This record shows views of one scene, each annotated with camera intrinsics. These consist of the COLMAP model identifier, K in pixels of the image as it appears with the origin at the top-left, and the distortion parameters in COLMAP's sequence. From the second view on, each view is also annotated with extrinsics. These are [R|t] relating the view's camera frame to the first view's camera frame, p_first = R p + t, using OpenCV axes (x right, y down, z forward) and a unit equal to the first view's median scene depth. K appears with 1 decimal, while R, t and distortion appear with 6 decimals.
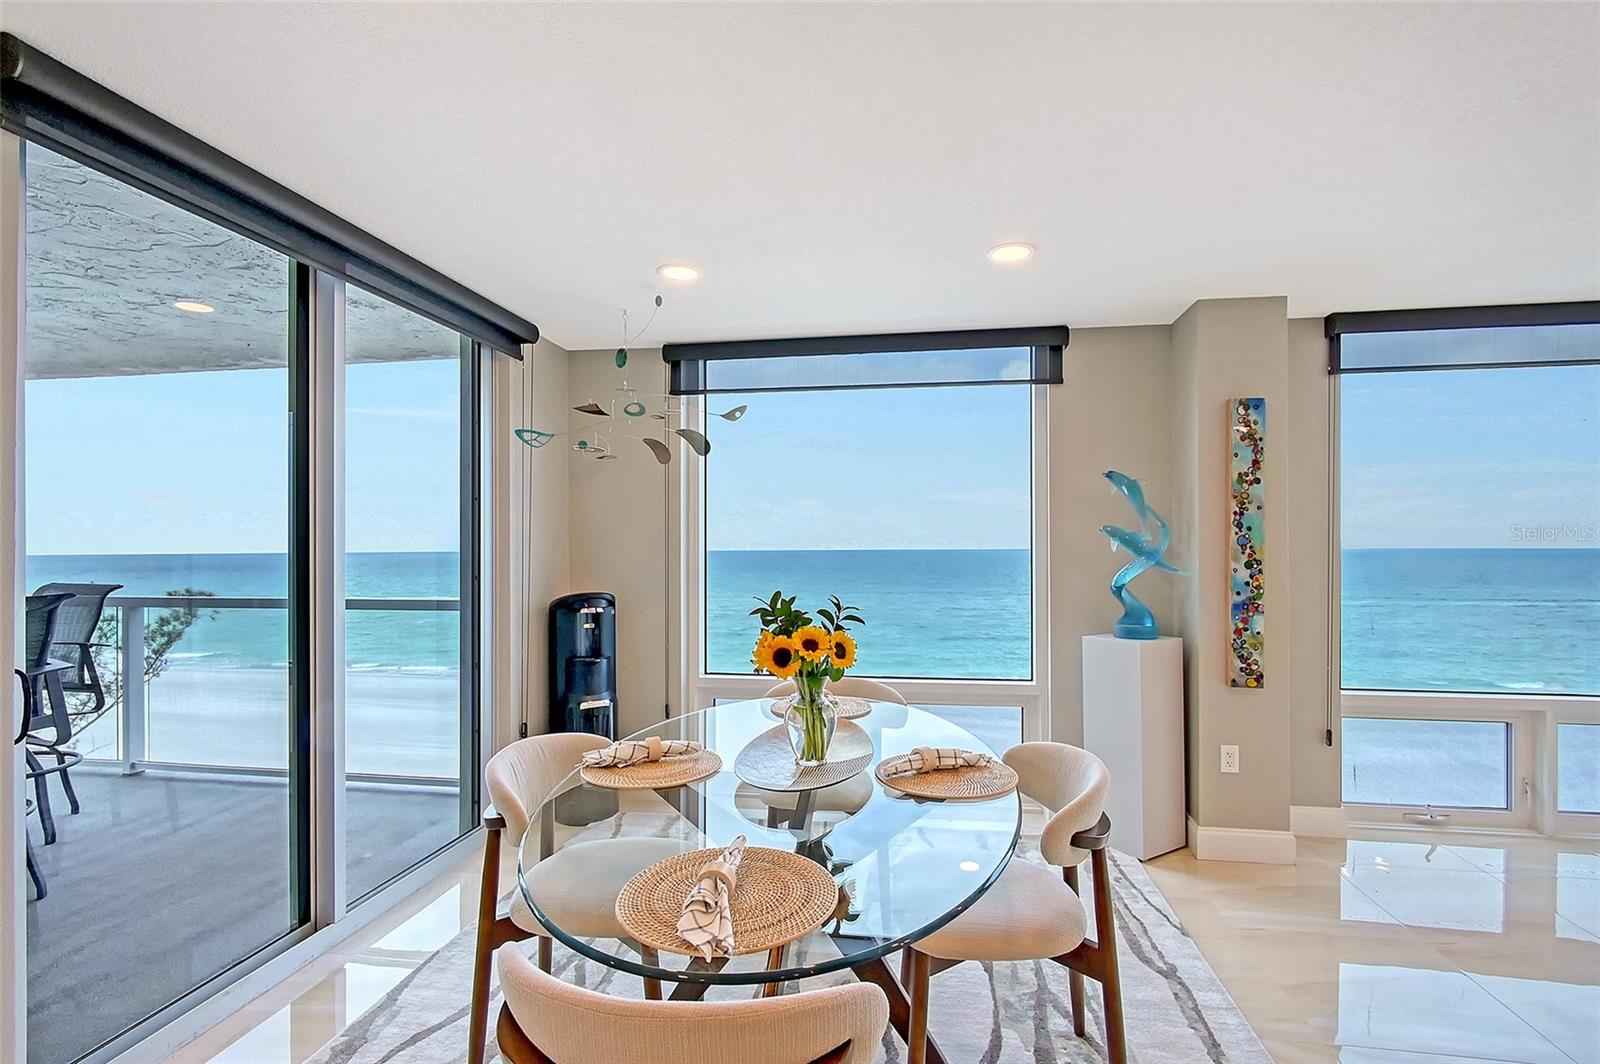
lens RADIAL K [[710.6, 0, 827.1], [0, 710.6, 544.7], [0, 0, 1]] dist [0.002065, 0.000123]
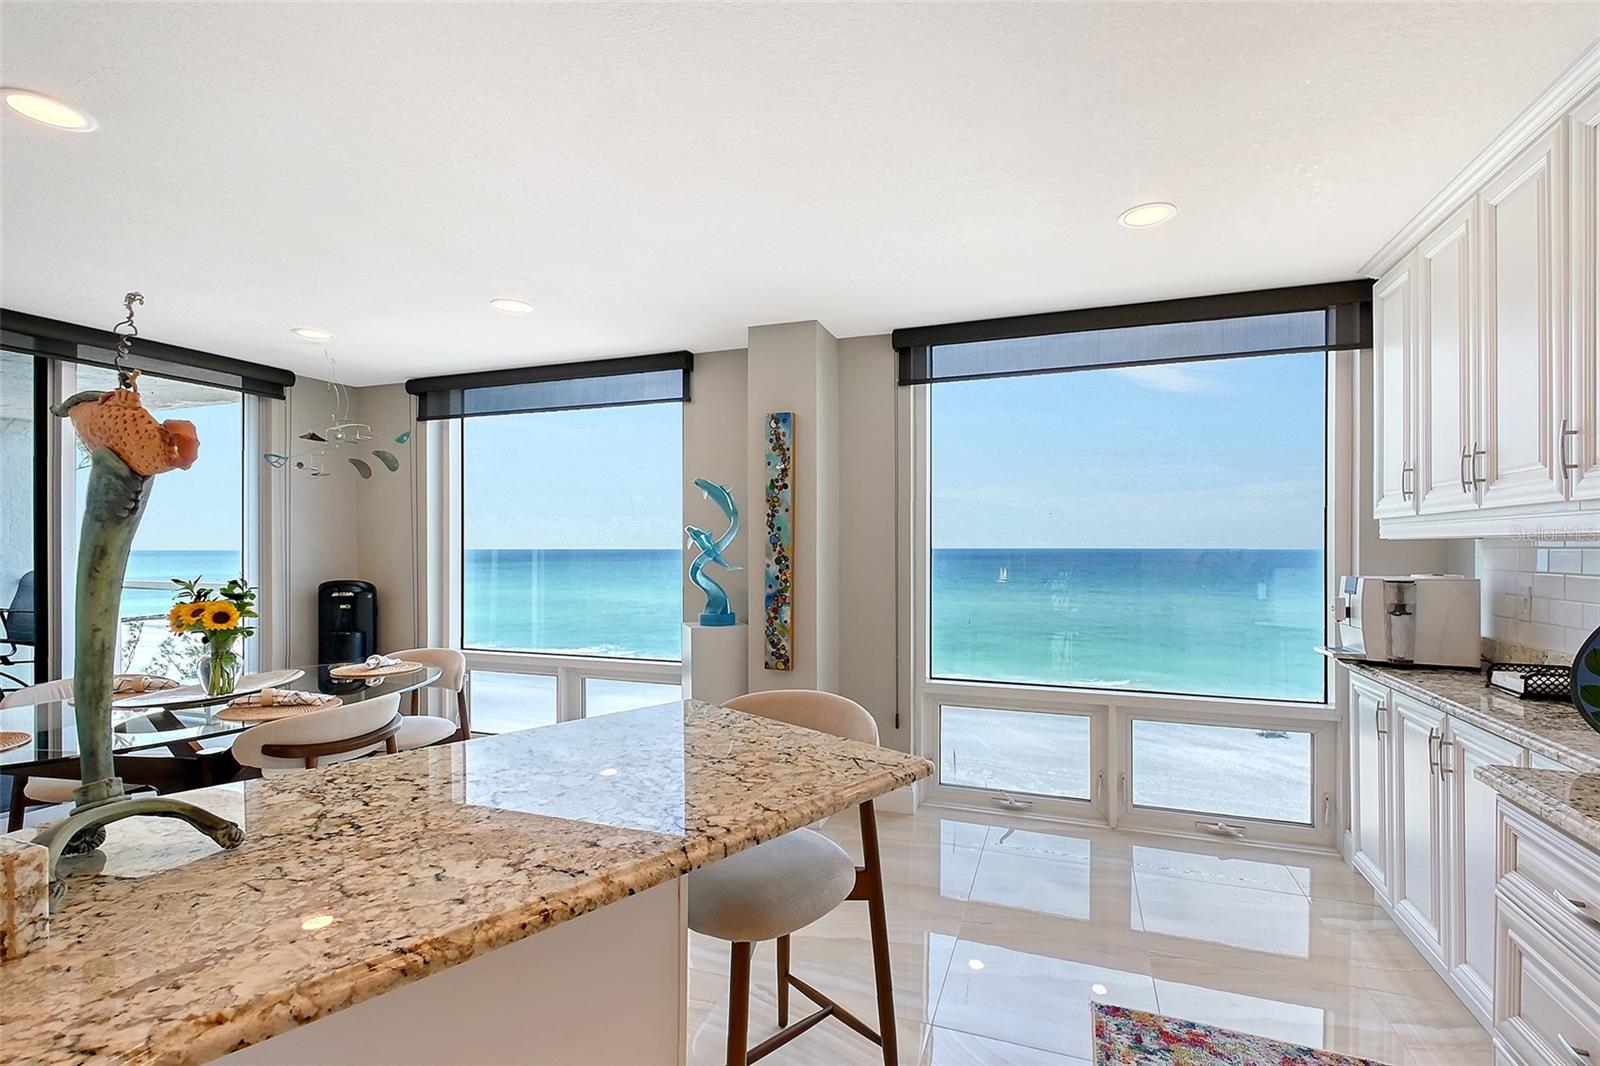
lens RADIAL K [[723.8, 0, 809.3], [0, 723.8, 543.6], [0, 0, 1]] dist [-0.000612, 0.000072]
pose [[0.980490, 0.001244, -0.196566, 0.825553], [-0.001051, 0.999999, 0.001088, -0.000393], [0.196568, -0.000861, 0.980490, -0.109584]]
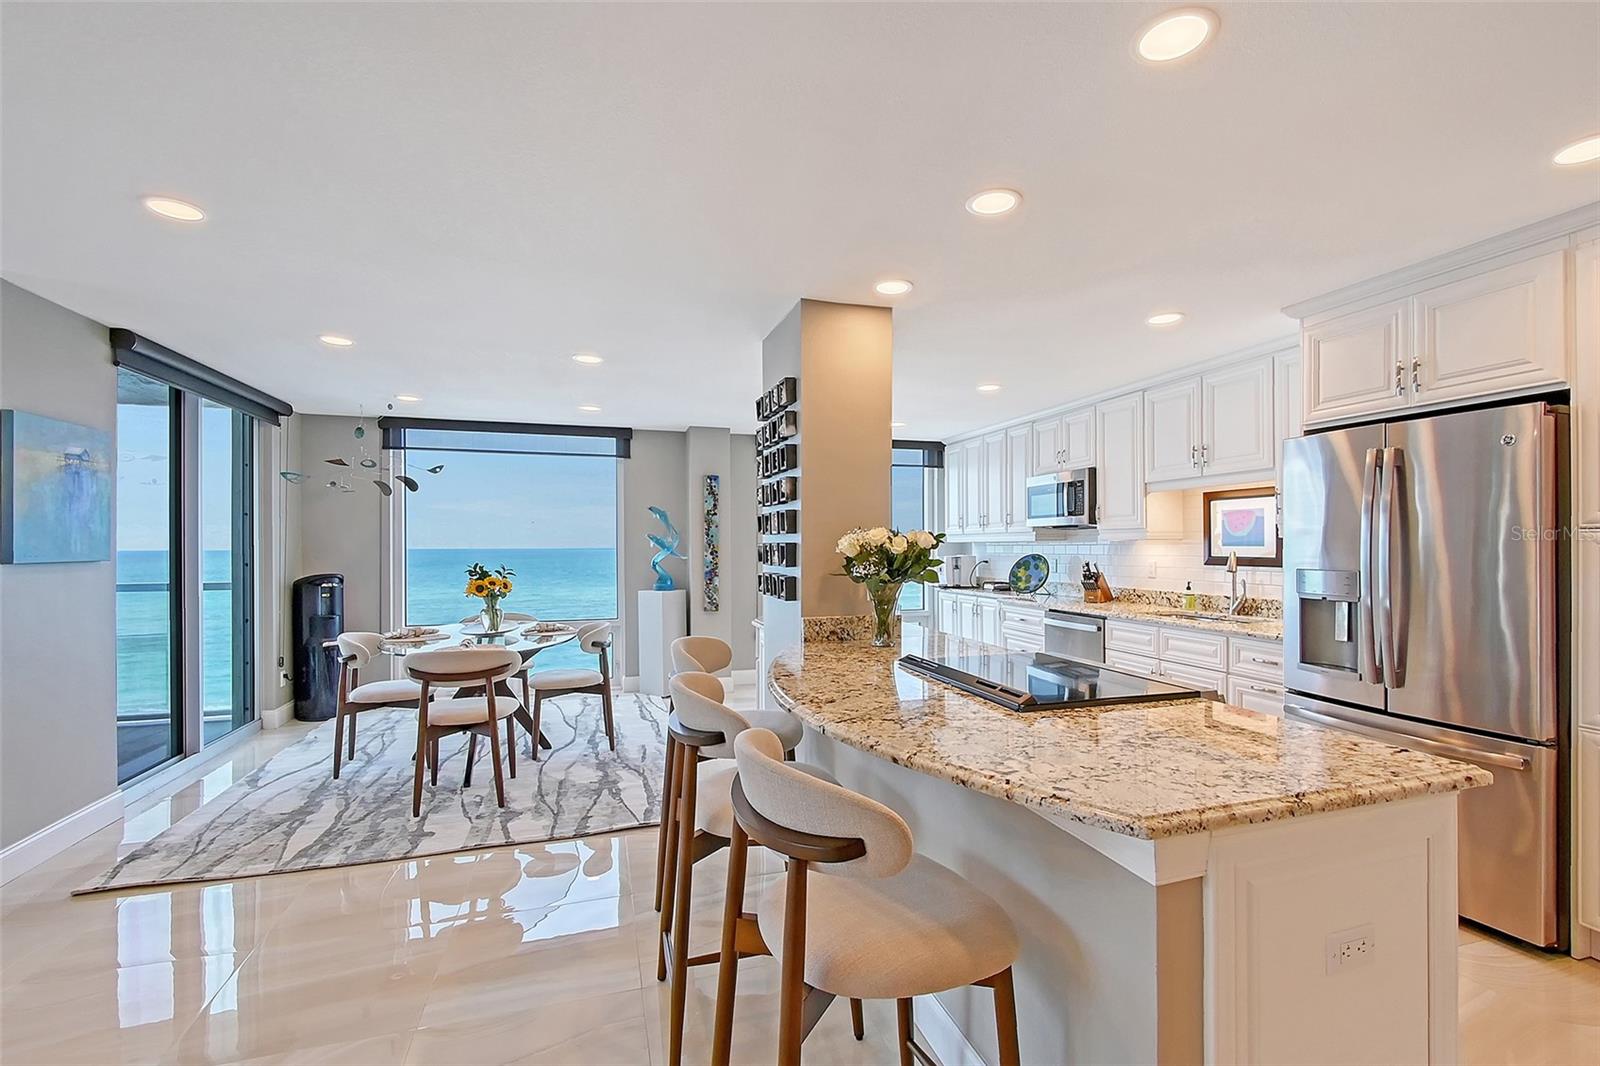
lens RADIAL K [[711.2, 0, 815.9], [0, 711.2, 553.1], [0, 0, 1]] dist [0.002749, 0.000306]
pose [[0.902120, -0.005087, 0.431454, -0.043294], [-0.000788, 0.999909, 0.013435, -0.001381], [-0.431484, -0.012460, 0.902035, -1.006246]]
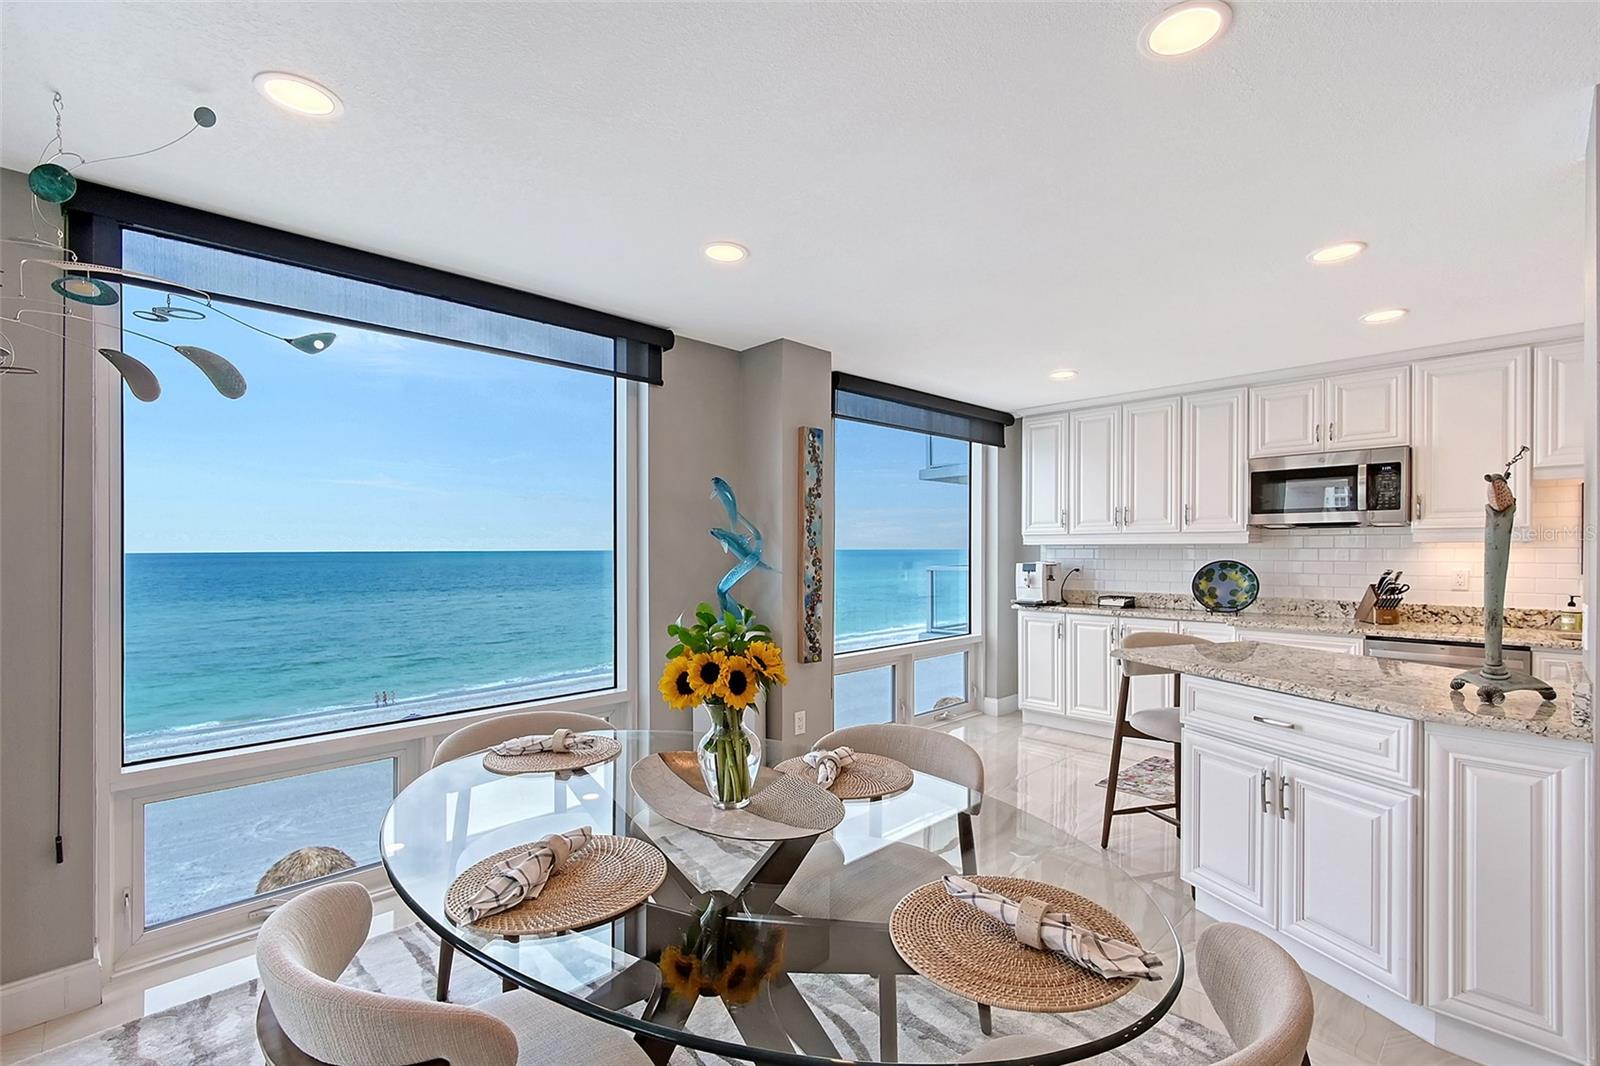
lens RADIAL K [[711.2, 0, 815.9], [0, 711.2, 553.1], [0, 0, 1]] dist [0.002749, 0.000306]
pose [[0.598656, -0.005697, 0.800986, -0.377709], [-0.003111, 0.999951, 0.009438, -0.000496], [-0.801000, -0.008142, 0.598609, 0.245454]]
